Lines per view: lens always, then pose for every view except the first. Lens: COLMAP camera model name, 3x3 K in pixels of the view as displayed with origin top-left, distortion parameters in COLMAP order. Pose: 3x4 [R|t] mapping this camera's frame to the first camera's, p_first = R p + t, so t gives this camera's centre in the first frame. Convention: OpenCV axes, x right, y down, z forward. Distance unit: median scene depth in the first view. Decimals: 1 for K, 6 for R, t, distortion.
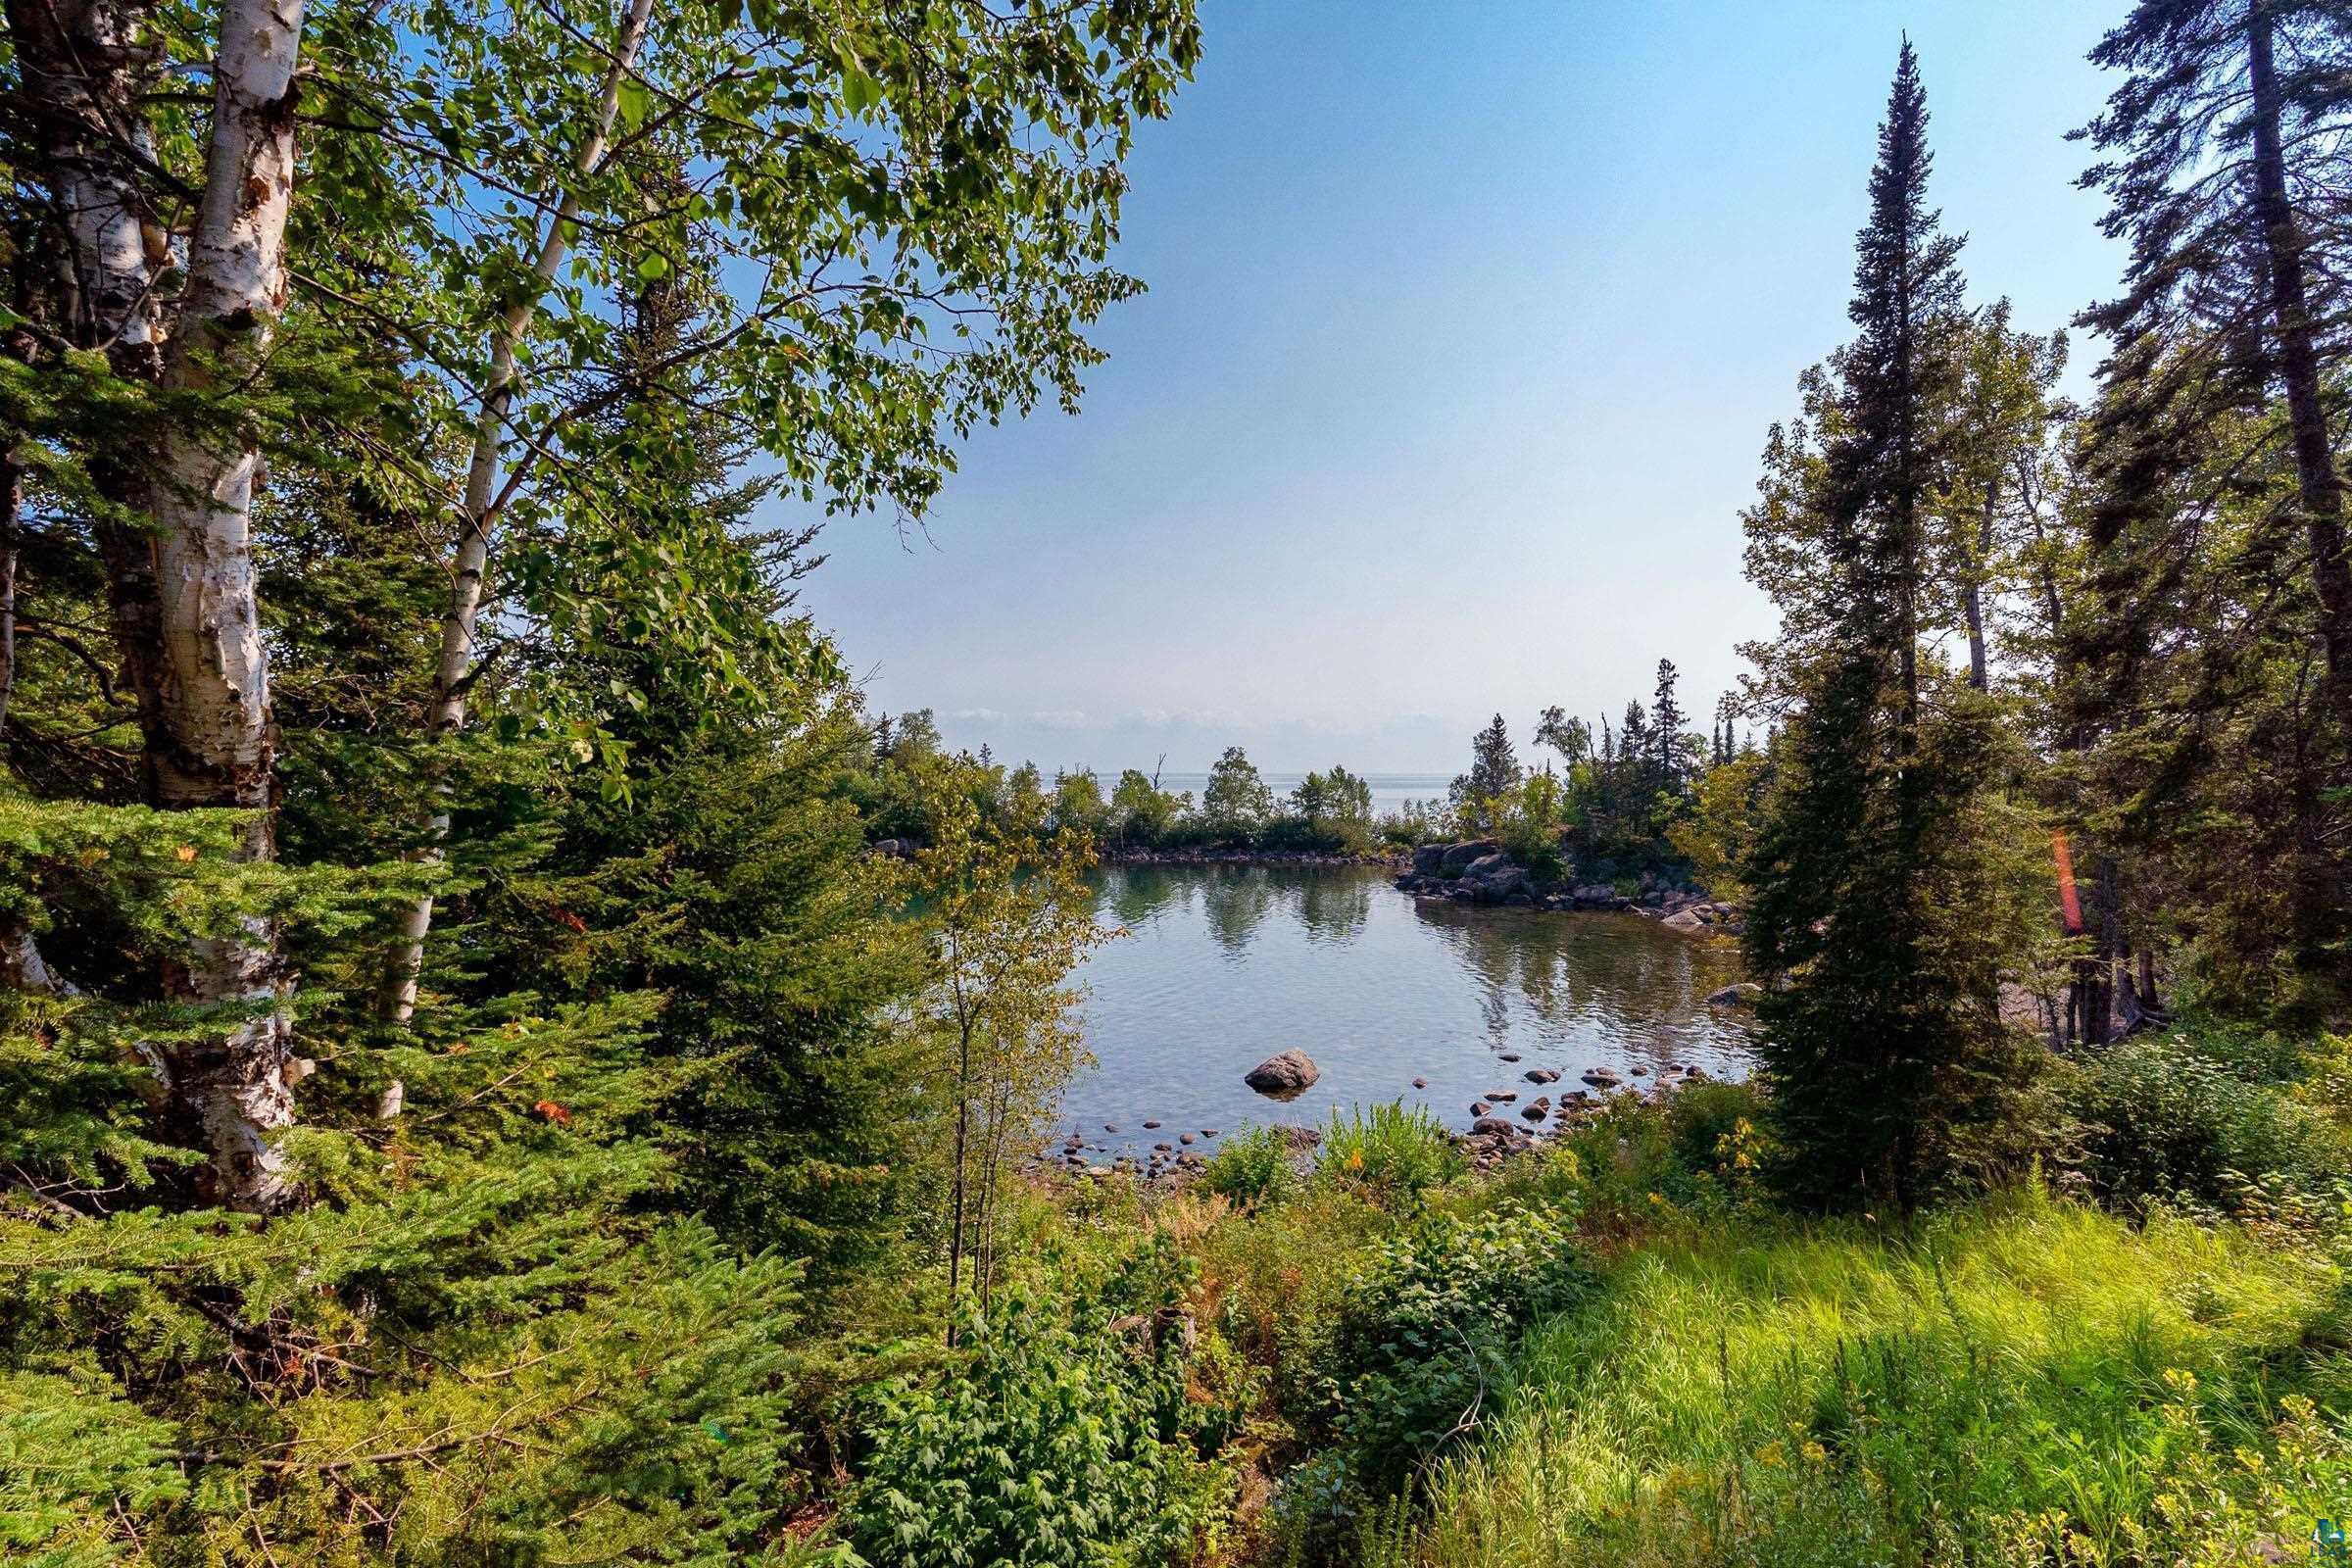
lens RADIAL K [[1097.9, 0, 1204.1], [0, 1097.9, 786.8], [0, 0, 1]] dist [-0.003089, 0.004442]
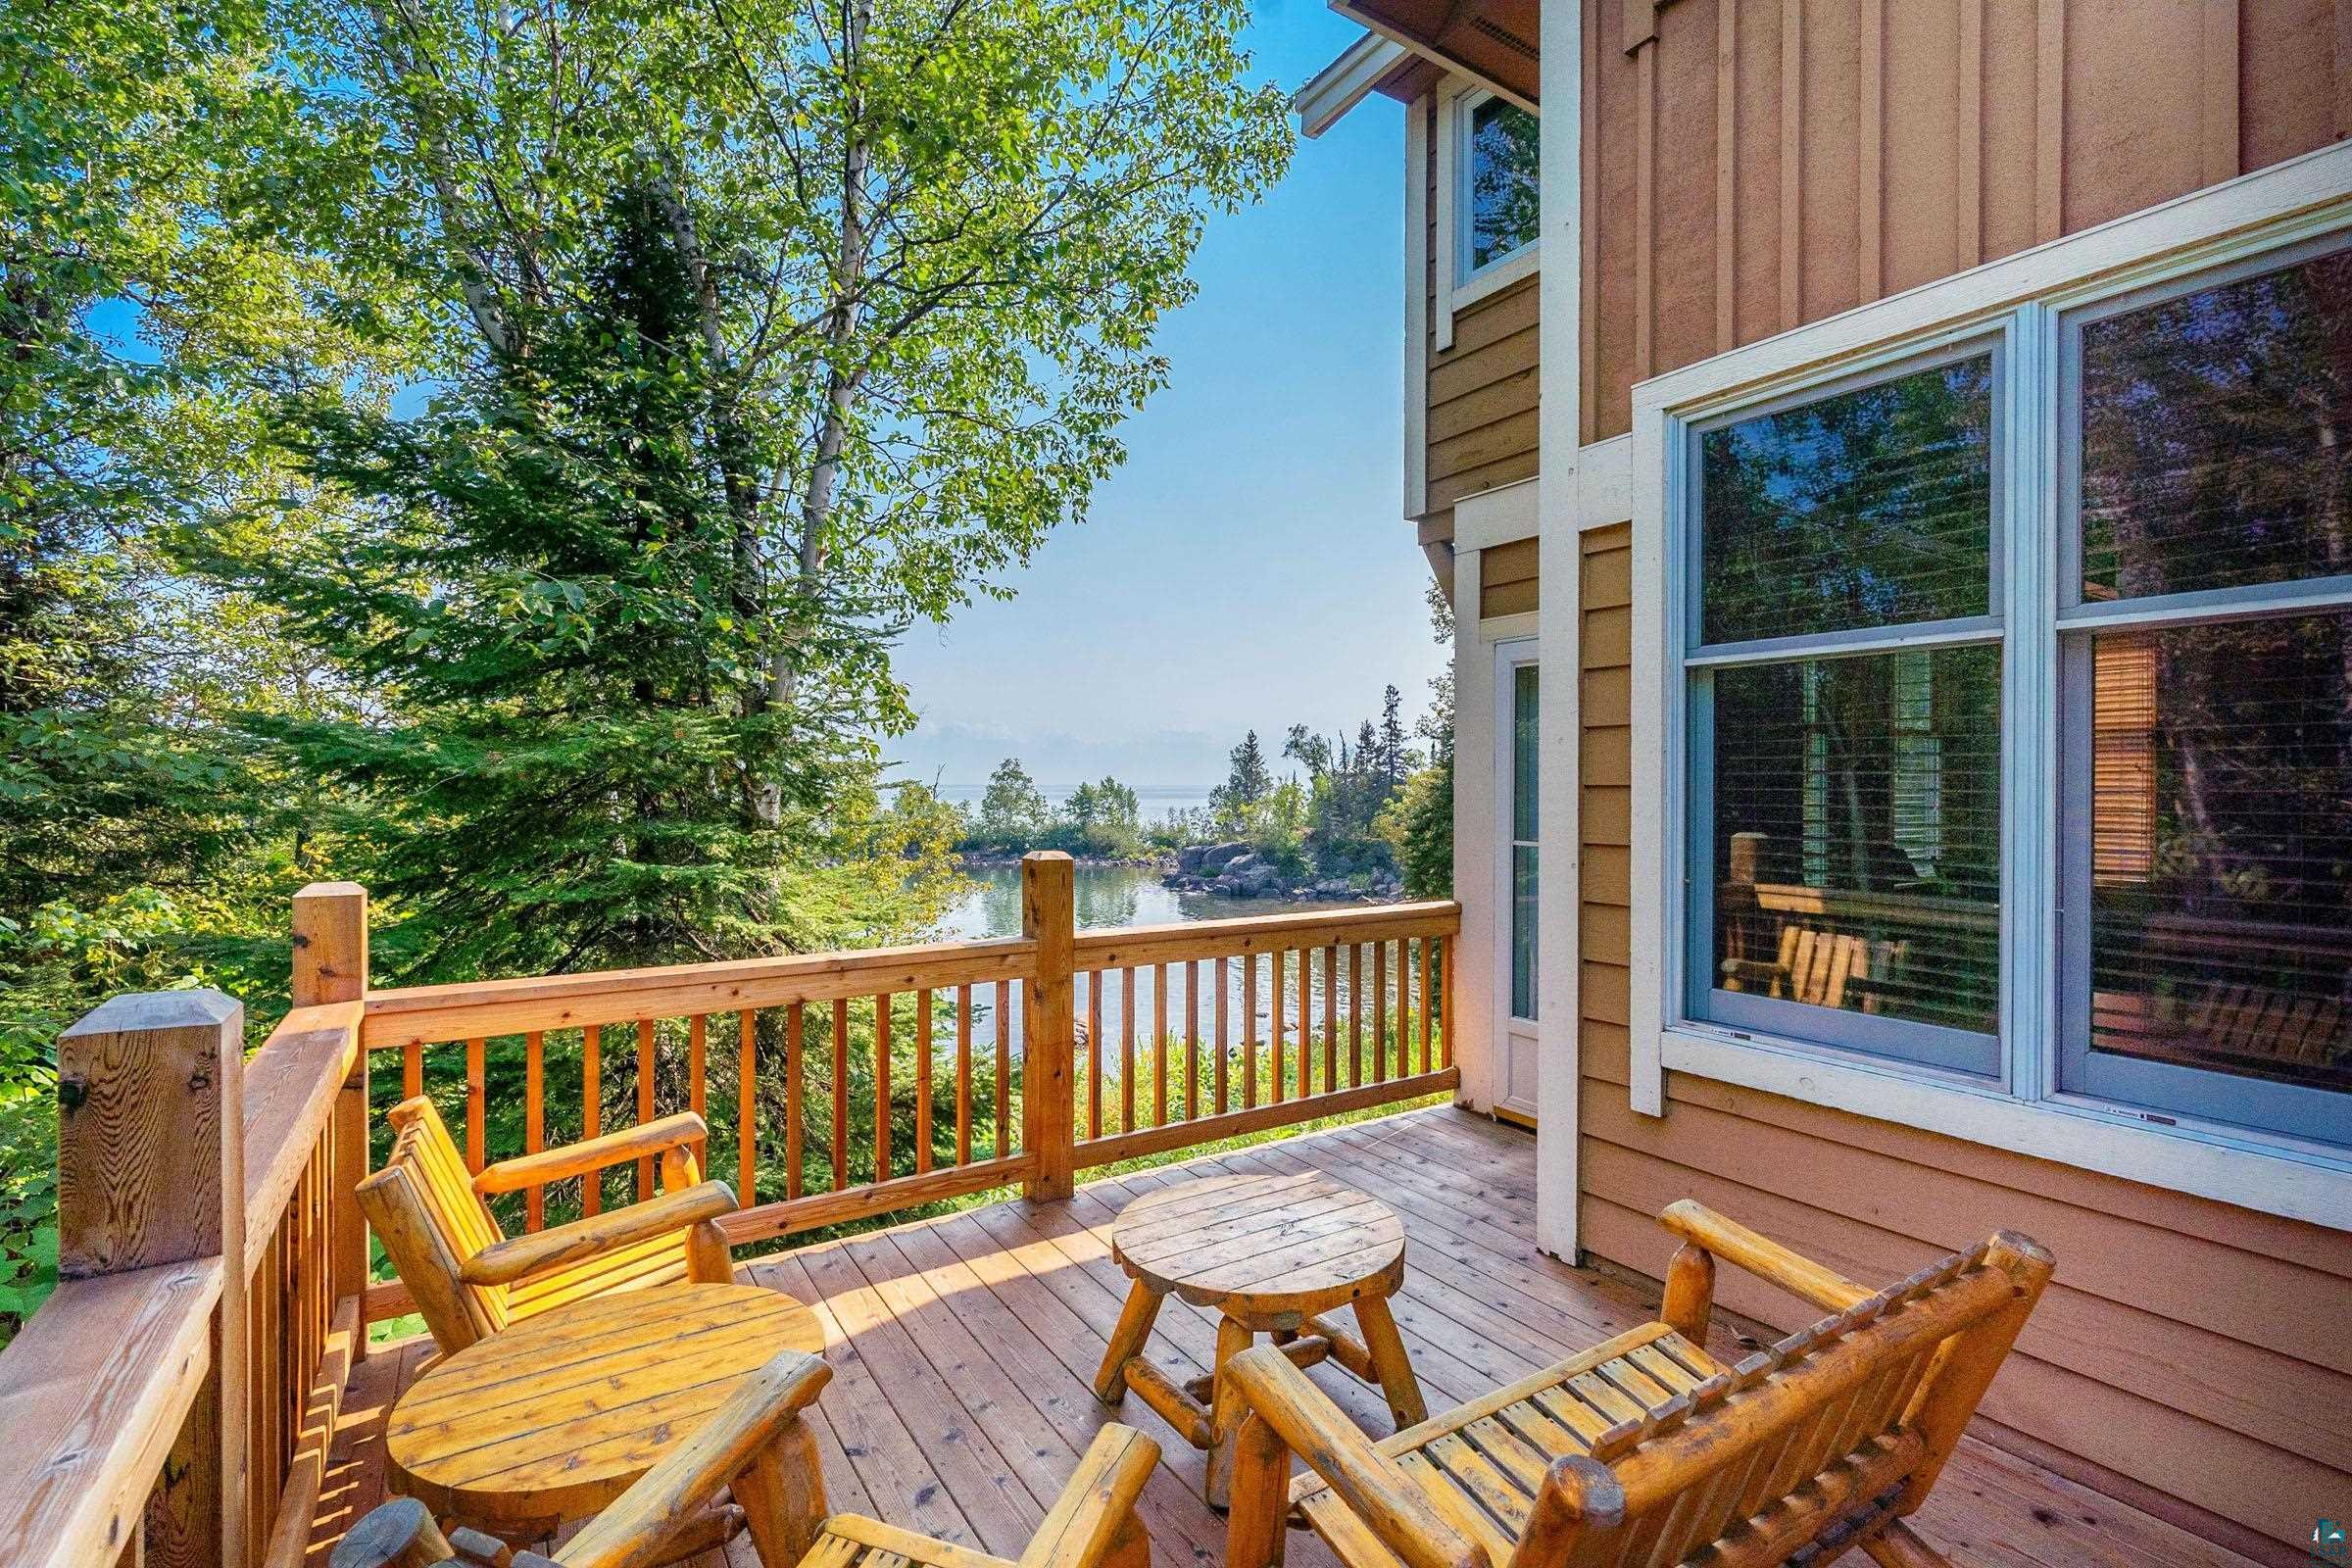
lens RADIAL K [[1105.1, 0, 1149.5], [0, 1105.1, 788.8], [0, 0, 1]] dist [0.000270, -0.000023]
pose [[0.985829, 0.002333, 0.167739, -0.064014], [-0.000589, 0.999945, -0.010449, 0.014080], [-0.167754, 0.010202, 0.985776, -0.249252]]
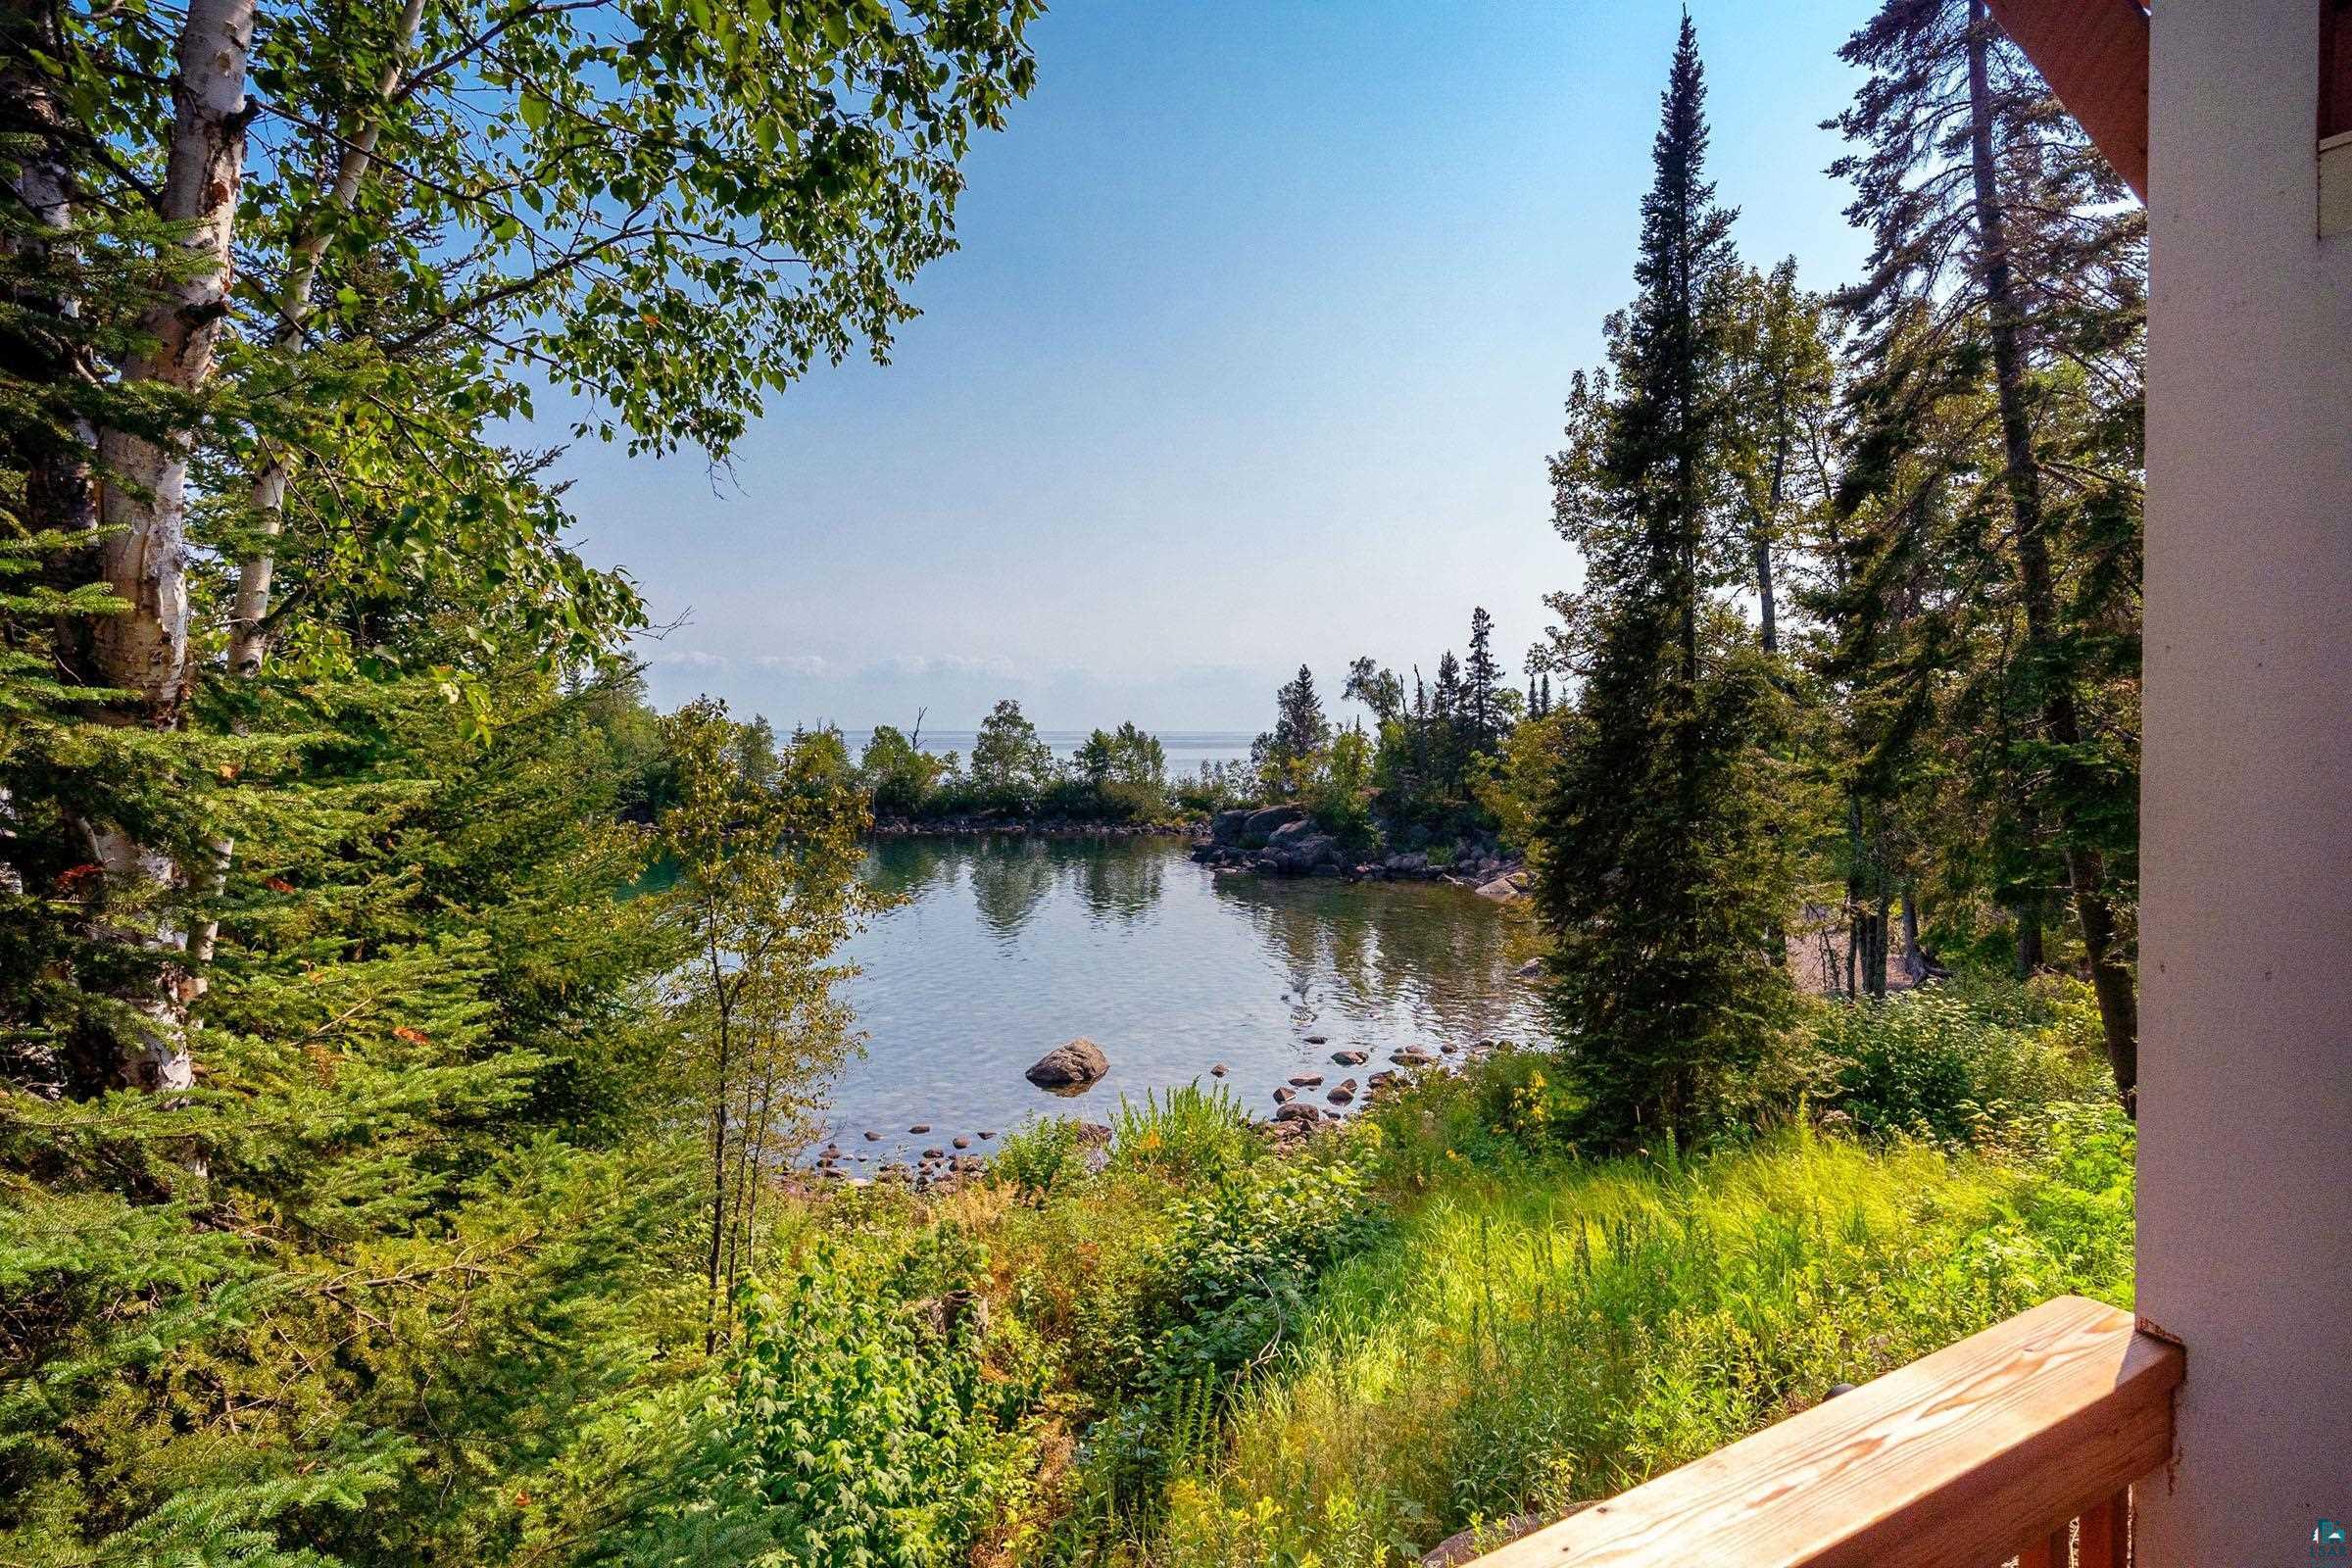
lens RADIAL K [[1285.8, 0, 1180.7], [0, 1285.8, 740.4], [0, 0, 1]] dist [0.002849, 0.000451]
pose [[0.986467, 0.001467, 0.163955, -0.012745], [-0.000559, 0.999984, -0.005584, 0.003510], [-0.163961, 0.005417, 0.986452, -0.059445]]
